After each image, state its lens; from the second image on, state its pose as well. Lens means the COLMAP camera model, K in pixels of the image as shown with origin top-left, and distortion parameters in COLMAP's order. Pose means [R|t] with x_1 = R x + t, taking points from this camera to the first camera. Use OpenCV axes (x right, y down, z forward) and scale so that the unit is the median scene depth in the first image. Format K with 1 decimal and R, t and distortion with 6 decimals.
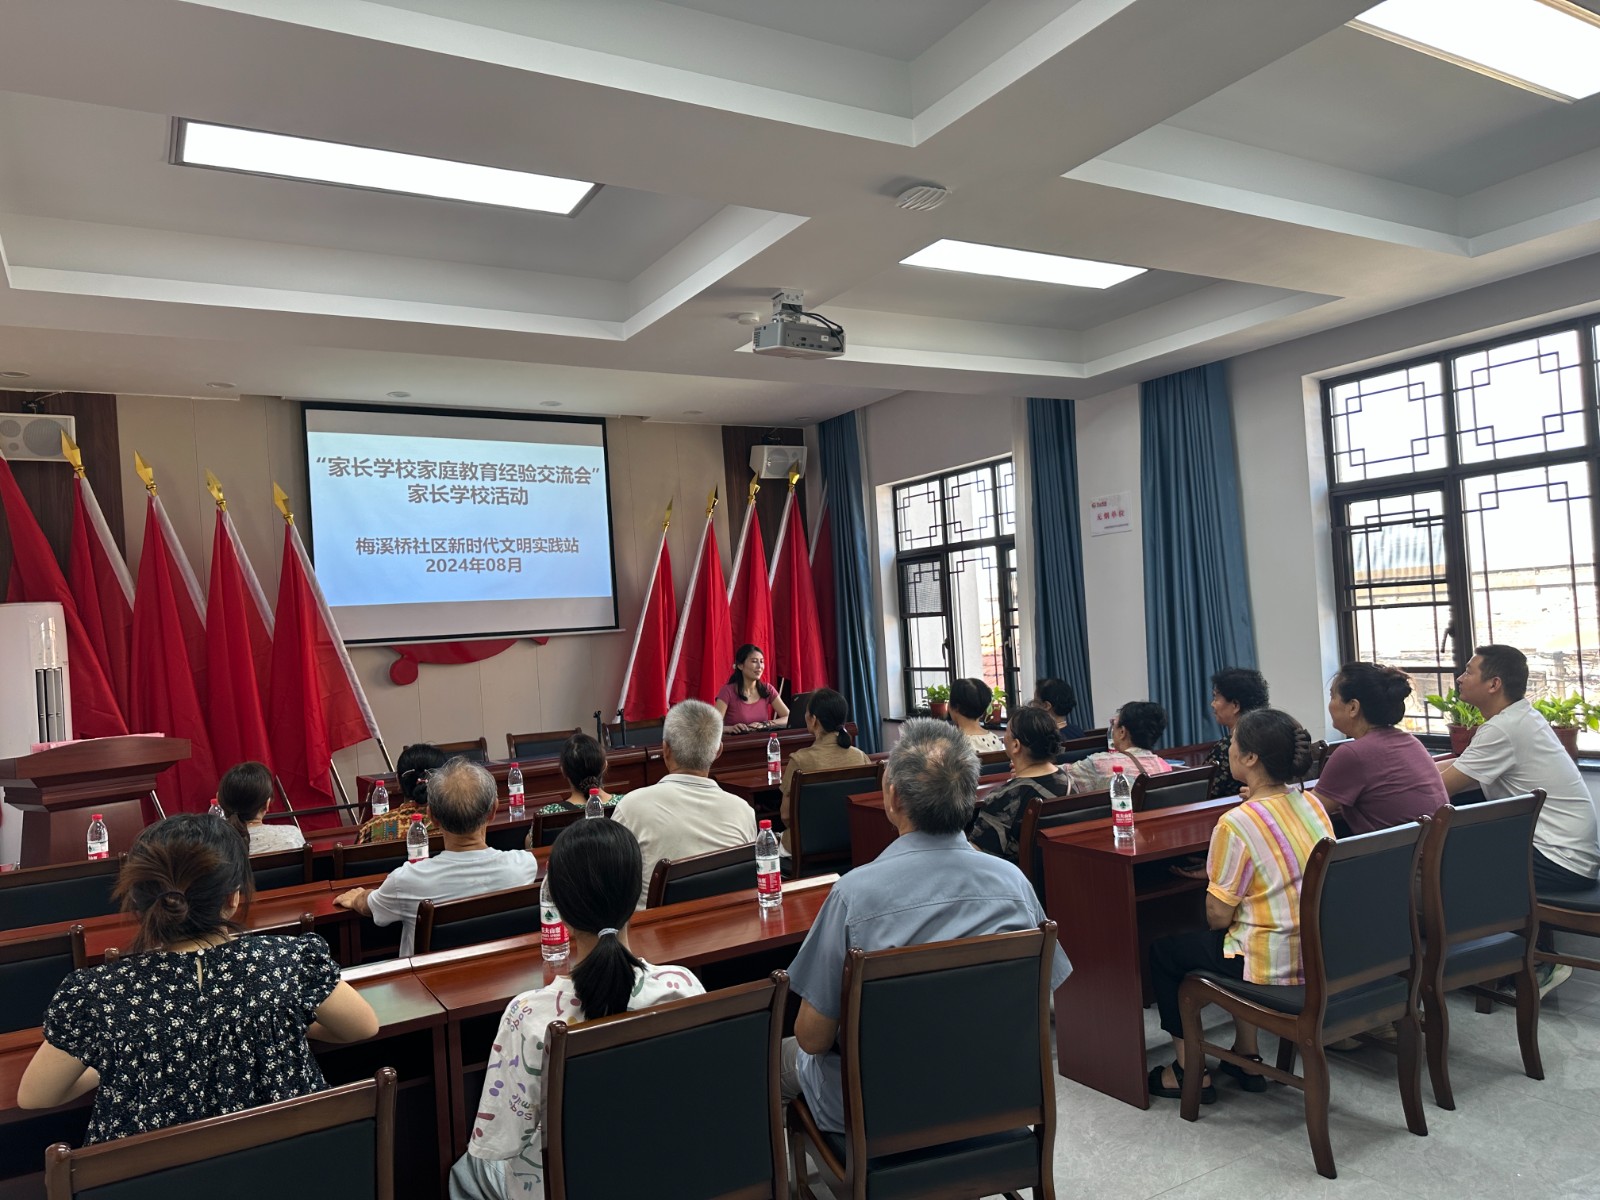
lens RADIAL K [[1110.5, 0, 794.0], [0, 1110.5, 612.4], [0, 0, 1]] dist [0.050736, -0.057739]
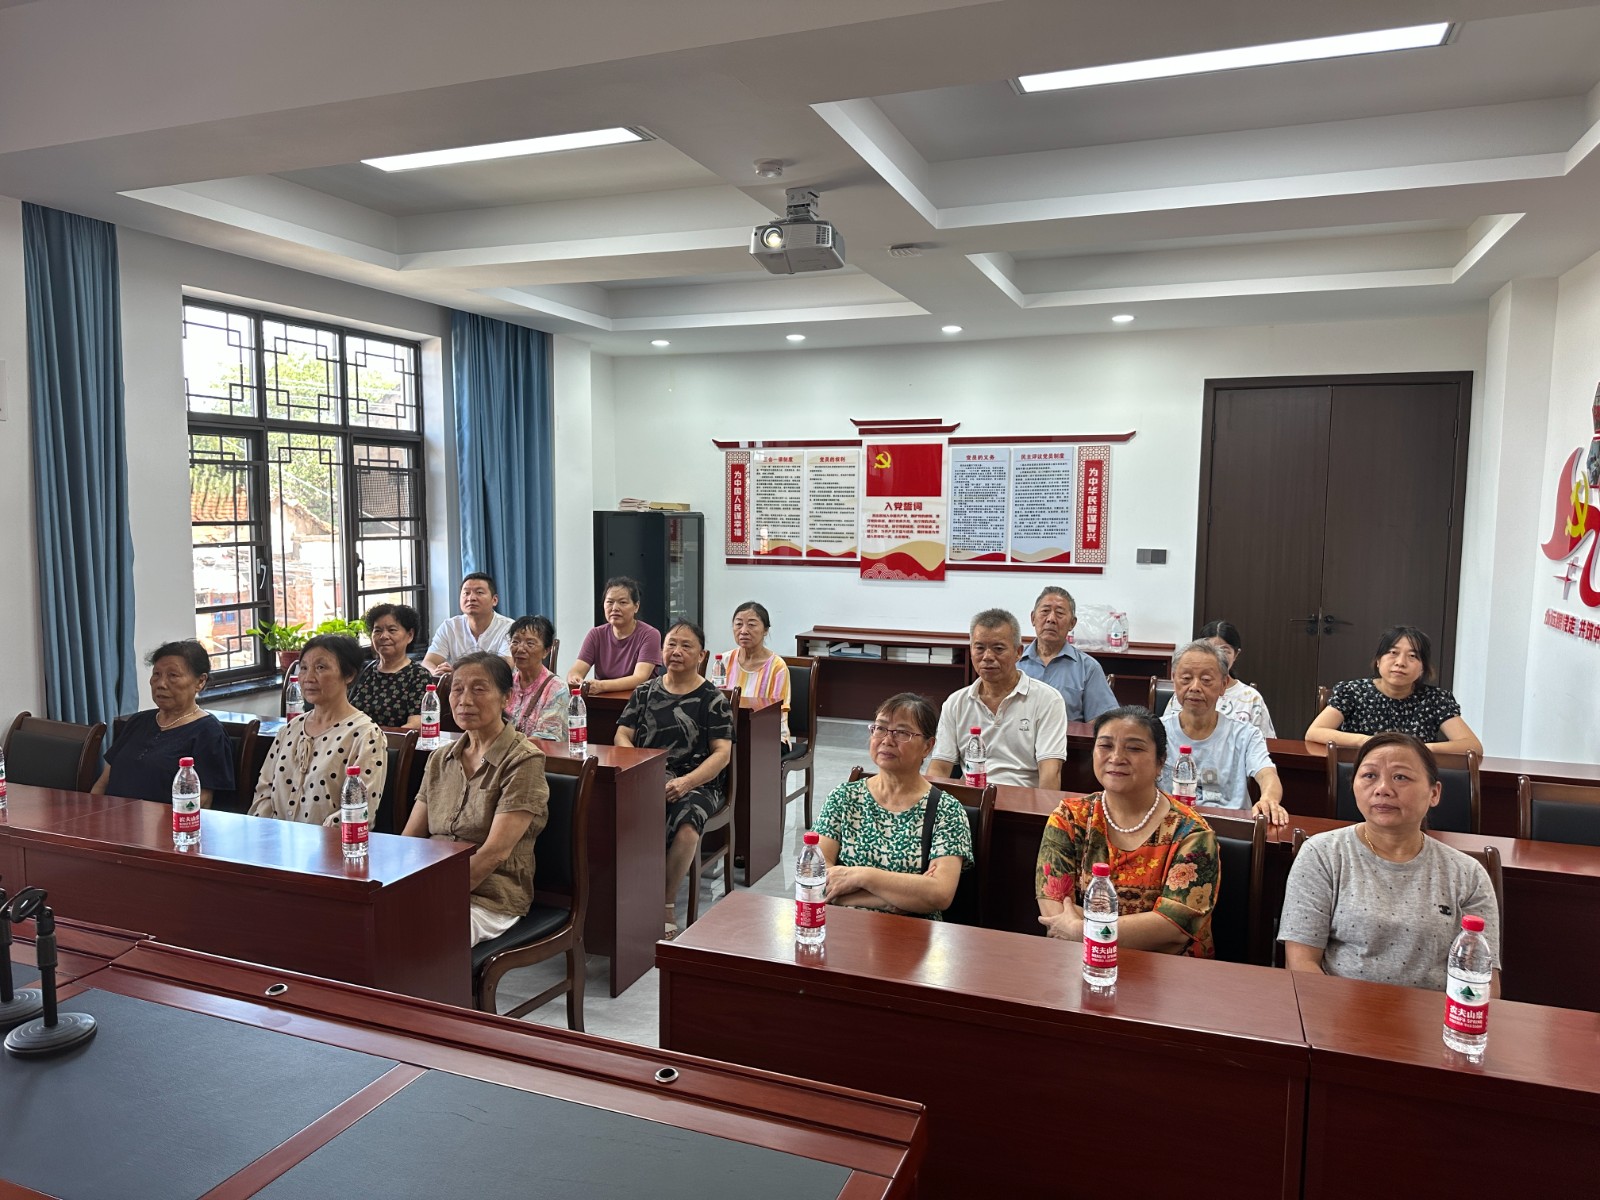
lens RADIAL K [[1113.2, 0, 800.0], [0, 1113.2, 600.0], [0, 0, 1]] dist [0.064563, -0.084462]
pose [[-0.613550, 0.011907, 0.789566, -0.544487], [0.045723, 0.998744, 0.020469, 0.043654], [-0.788331, 0.048660, -0.613324, 1.159254]]
